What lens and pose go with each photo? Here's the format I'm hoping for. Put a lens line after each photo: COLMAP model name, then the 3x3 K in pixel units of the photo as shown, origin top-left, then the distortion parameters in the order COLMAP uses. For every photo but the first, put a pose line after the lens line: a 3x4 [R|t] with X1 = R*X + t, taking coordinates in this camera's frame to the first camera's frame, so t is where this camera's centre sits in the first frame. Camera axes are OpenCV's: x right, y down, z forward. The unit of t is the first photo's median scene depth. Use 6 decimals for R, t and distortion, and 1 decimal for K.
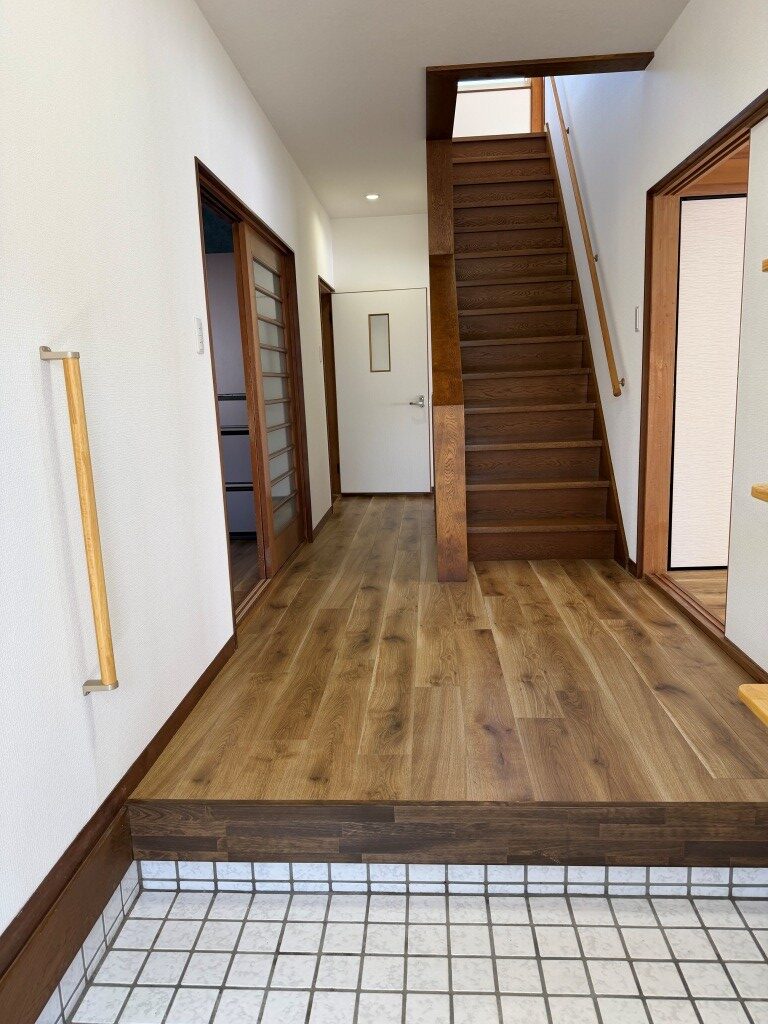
lens RADIAL K [[723.9, 0, 381.4], [0, 723.9, 510.2], [0, 0, 1]] dist [0.018015, -0.017411]
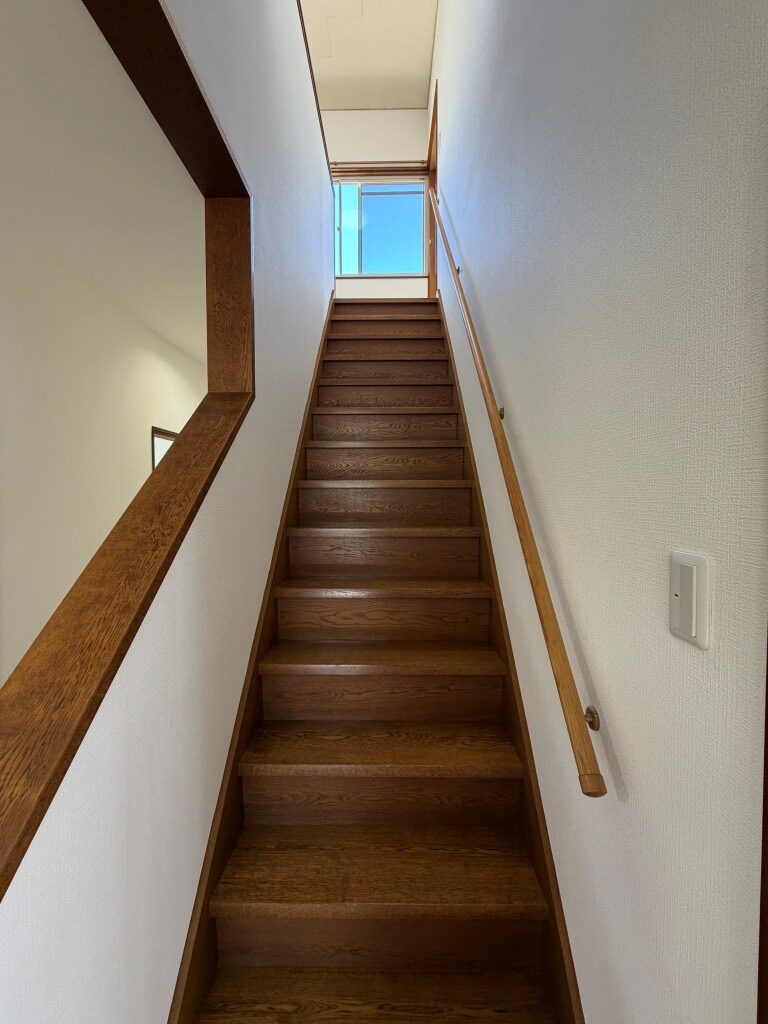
lens RADIAL K [[408.0, 0, 384.9], [0, 408.0, 513.9], [0, 0, 1]] dist [0.011747, -0.000686]
pose [[0.997843, 0.033271, 0.056589, 0.146845], [-0.025260, 0.990275, -0.136808, -0.173416], [-0.060590, 0.135083, 0.988980, 0.547528]]
